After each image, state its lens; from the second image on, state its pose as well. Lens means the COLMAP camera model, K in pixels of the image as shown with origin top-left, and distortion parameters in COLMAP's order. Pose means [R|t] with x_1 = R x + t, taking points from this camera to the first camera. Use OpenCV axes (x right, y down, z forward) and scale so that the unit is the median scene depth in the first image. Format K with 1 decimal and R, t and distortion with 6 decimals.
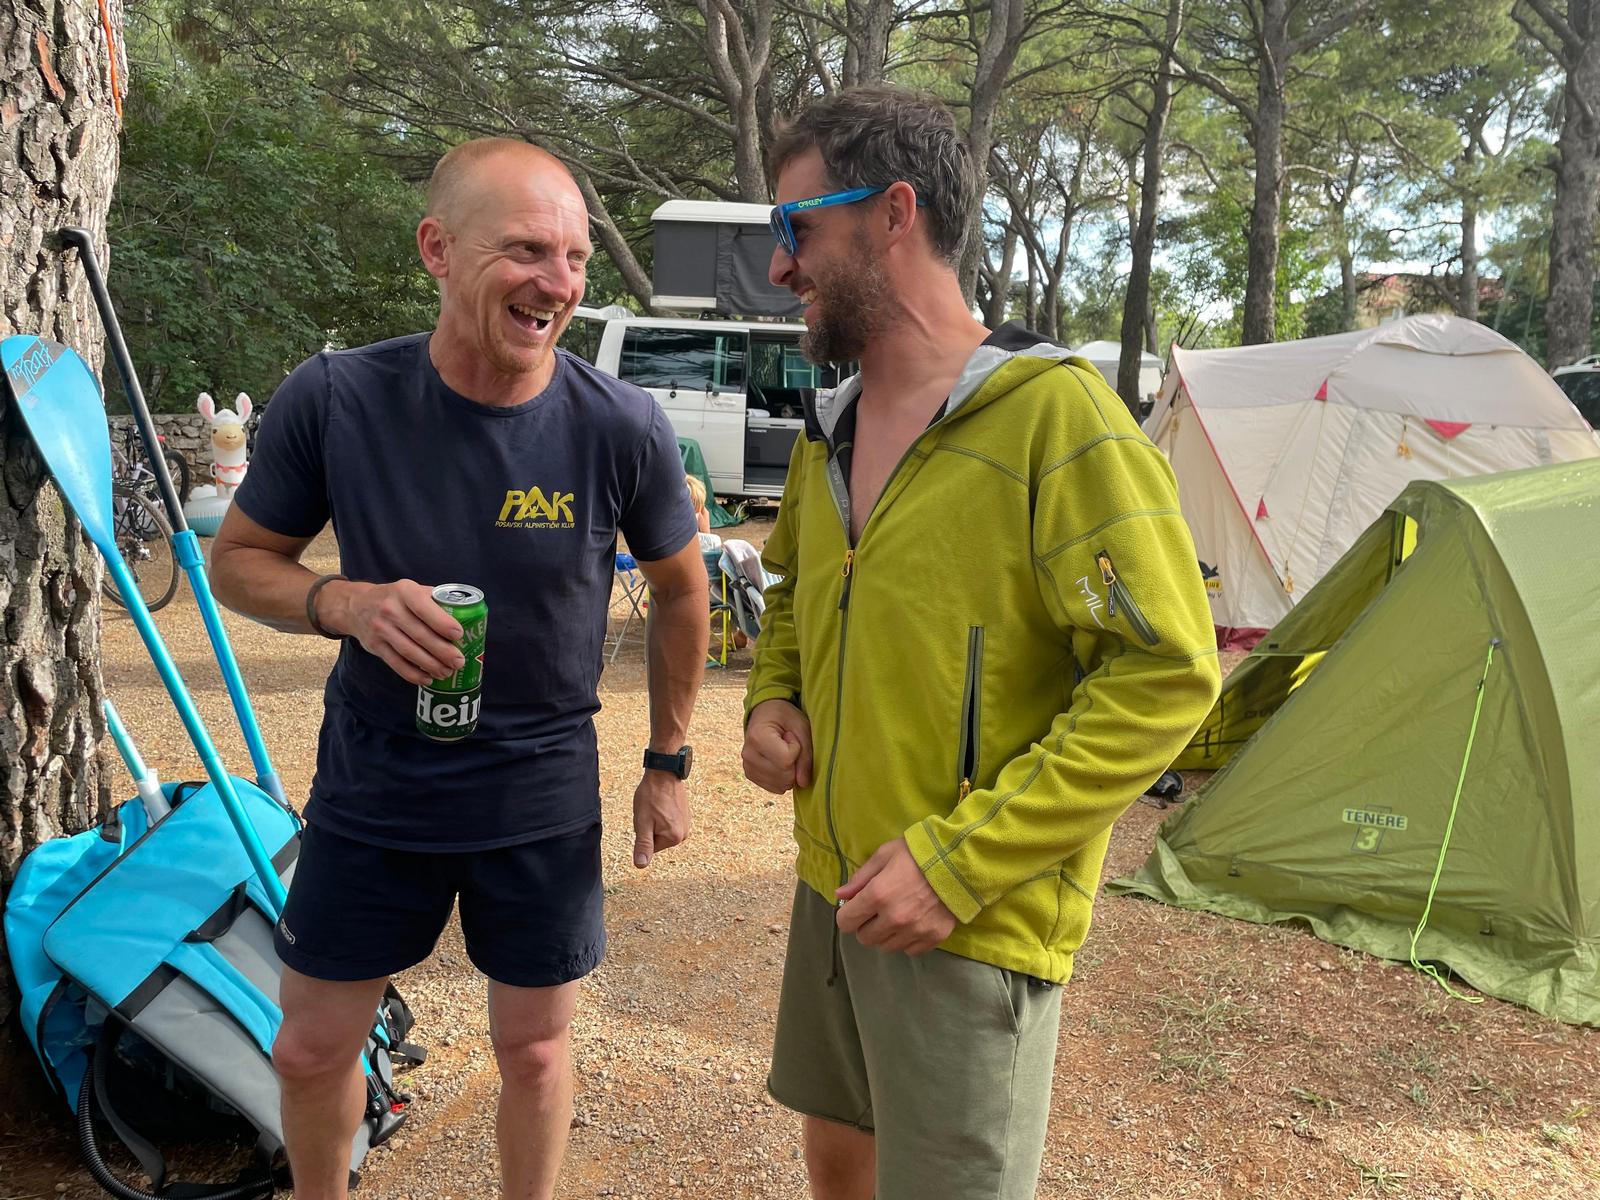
lens RADIAL K [[1233.7, 0, 792.9], [0, 1233.7, 599.0], [0, 0, 1]] dist [0.037434, -0.038157]
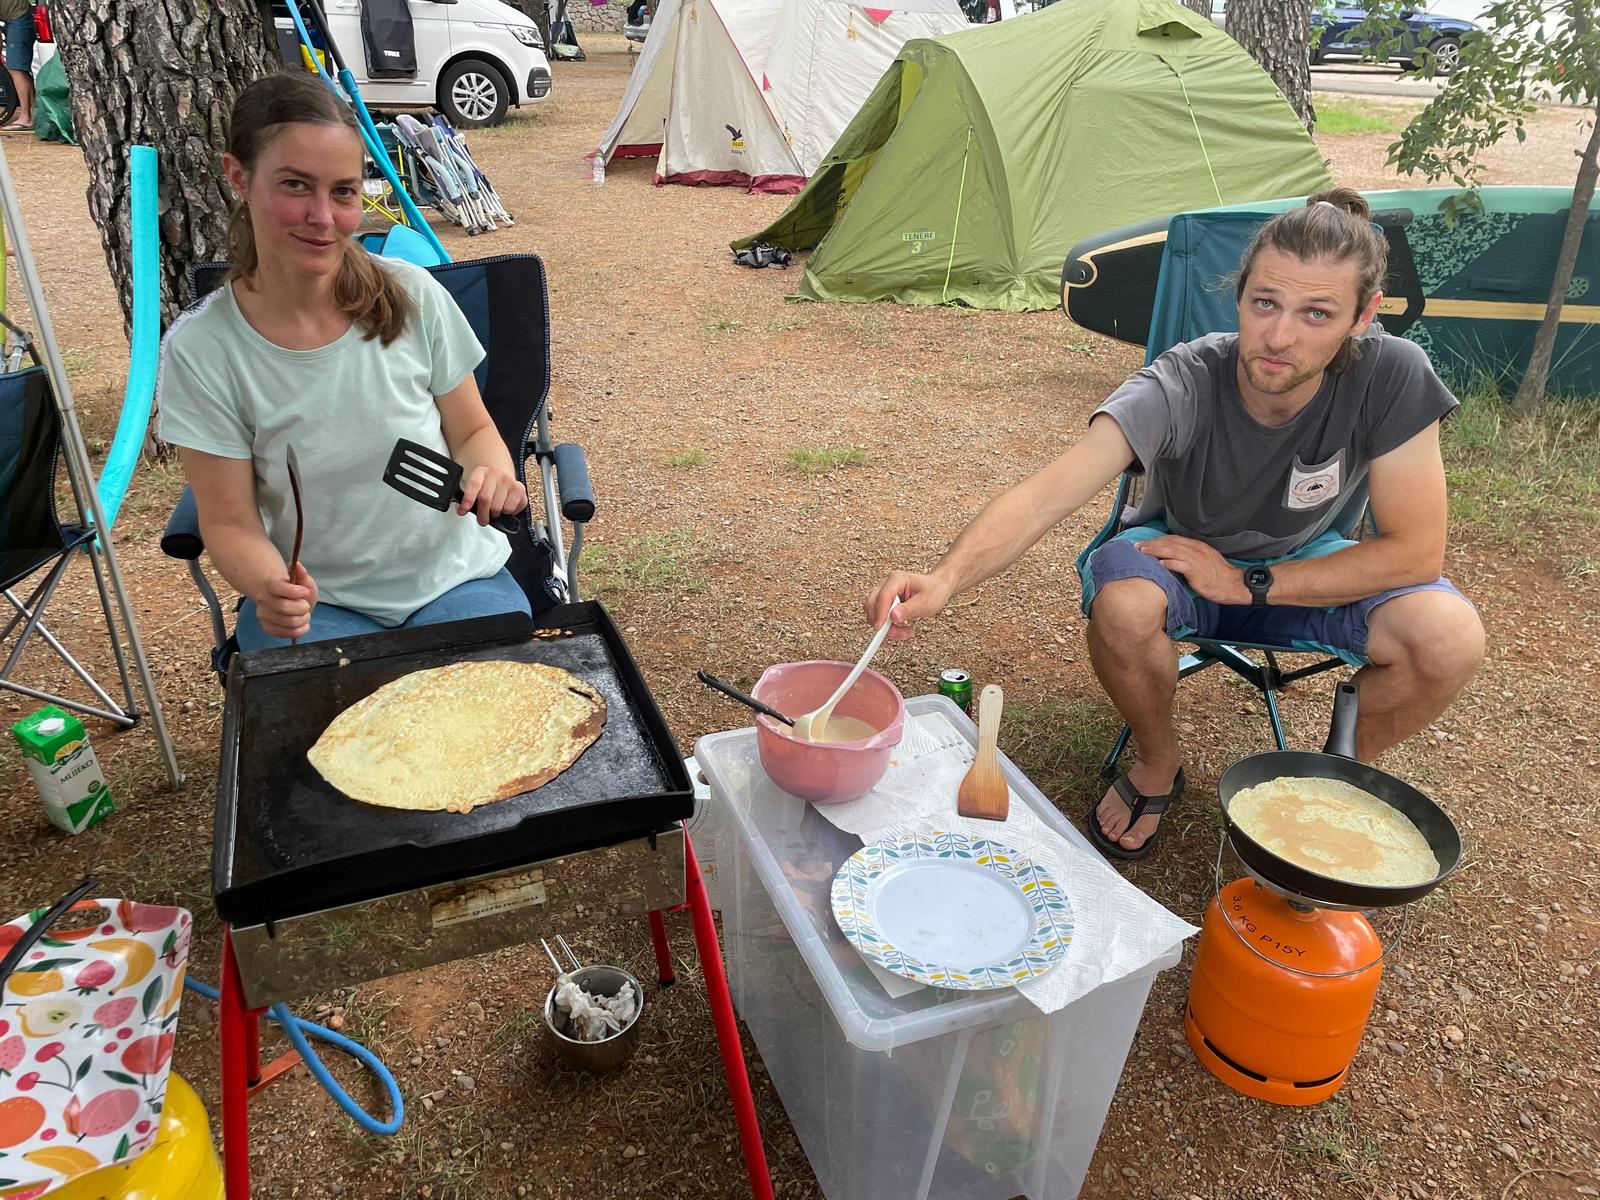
lens RADIAL K [[1233.7, 0, 804.0], [0, 1233.7, 605.0], [0, 0, 1]] dist [0.037434, -0.038157]
pose [[0.872577, -0.216951, 0.437655, -0.612484], [0.082814, 0.948691, 0.305166, 0.121173], [-0.481405, -0.230037, 0.845773, -0.611562]]
